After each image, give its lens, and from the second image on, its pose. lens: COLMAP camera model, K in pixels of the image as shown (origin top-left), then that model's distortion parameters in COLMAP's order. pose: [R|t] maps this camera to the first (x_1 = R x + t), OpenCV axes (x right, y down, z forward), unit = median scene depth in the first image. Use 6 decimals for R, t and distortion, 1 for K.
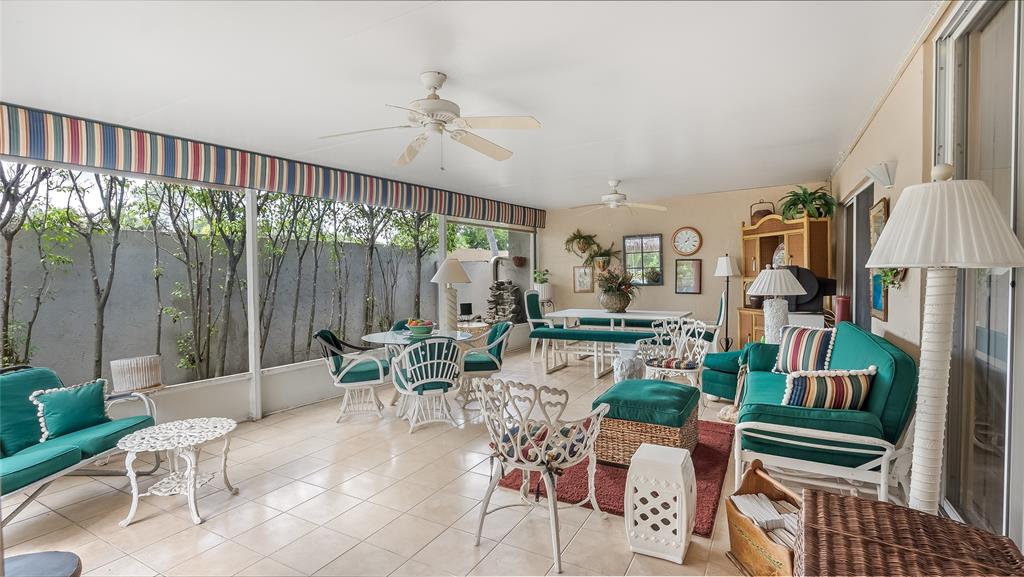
lens RADIAL K [[471.5, 0, 516.1], [0, 471.5, 285.3], [0, 0, 1]] dist [-0.006922, 0.001034]
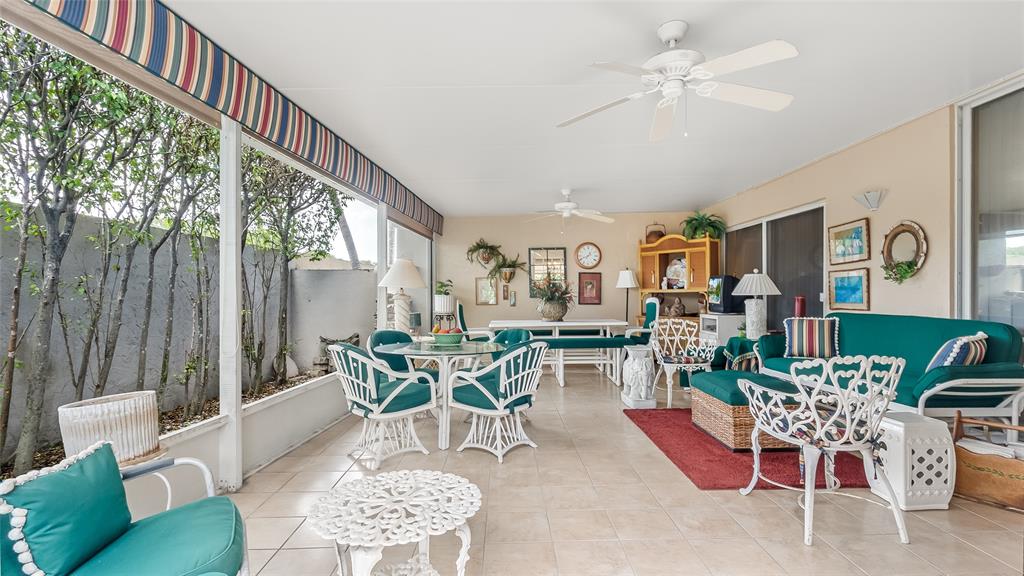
lens RADIAL K [[472.8, 0, 519.0], [0, 472.8, 292.6], [0, 0, 1]] dist [-0.007113, 0.001140]
pose [[0.860976, 0.011503, 0.508515, -0.404729], [0.006996, 0.999382, -0.034452, 0.034458], [-0.508597, 0.033220, 0.860363, 0.186840]]
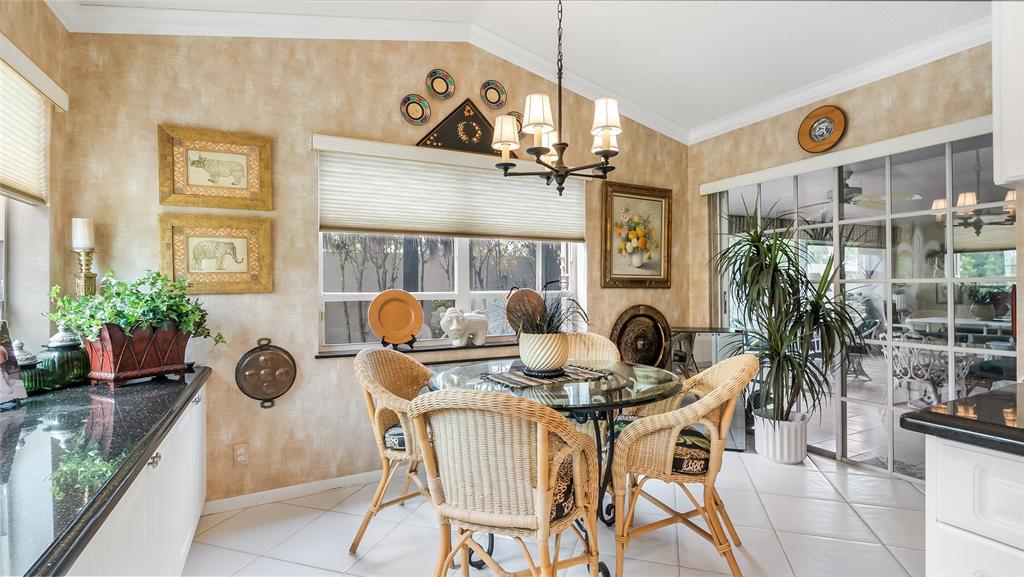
lens RADIAL K [[471.5, 0, 512.2], [0, 471.5, 286.0], [0, 0, 1]] dist [-0.006922, 0.001034]
pose [[0.827232, 0.008114, -0.561802, -0.101020], [-0.024195, 0.999483, -0.021190, 0.028271], [0.561339, 0.031122, 0.827000, -0.571664]]
